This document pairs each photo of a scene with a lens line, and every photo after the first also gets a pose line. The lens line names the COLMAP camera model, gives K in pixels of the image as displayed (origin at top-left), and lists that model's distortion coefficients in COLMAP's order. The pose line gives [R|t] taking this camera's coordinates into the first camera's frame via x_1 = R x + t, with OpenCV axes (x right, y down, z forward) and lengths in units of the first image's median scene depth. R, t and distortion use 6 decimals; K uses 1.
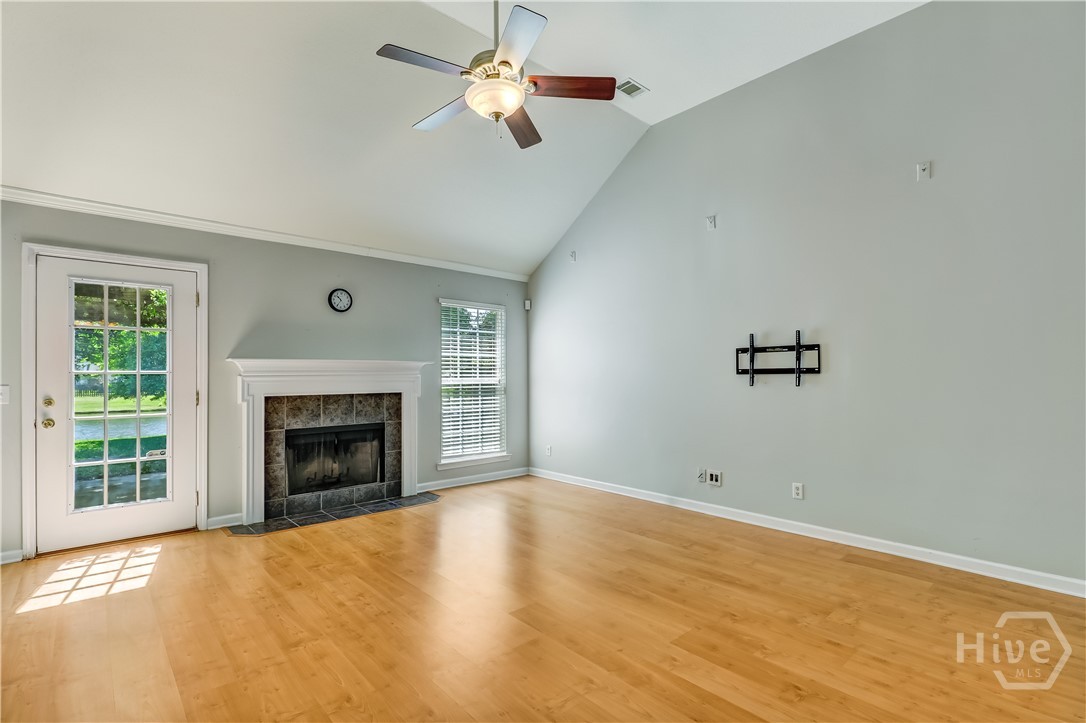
lens RADIAL K [[522.4, 0, 543.0], [0, 522.4, 361.5], [0, 0, 1]] dist [0.004243, 0.000389]
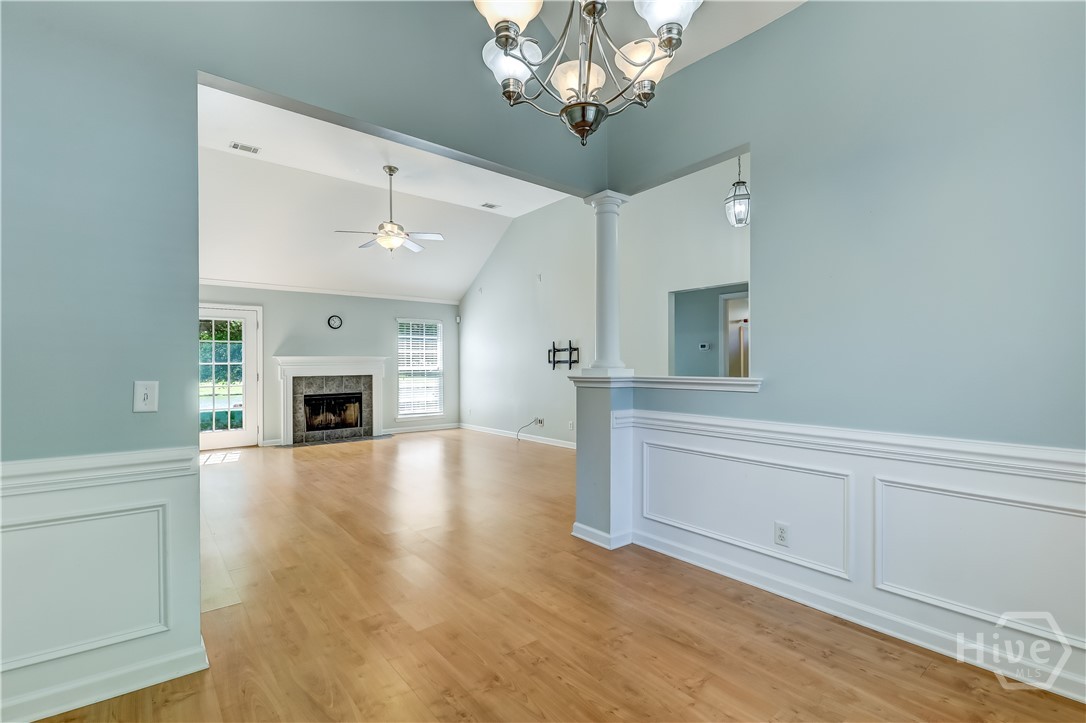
lens RADIAL K [[497.8, 0, 543.1], [0, 497.8, 352.3], [0, 0, 1]] dist [-0.001742, 0.000008]
pose [[0.999346, -0.003564, -0.035980, 0.375082], [0.003668, 0.999989, 0.002830, -0.017988], [0.035969, -0.002960, 0.999349, -0.652672]]
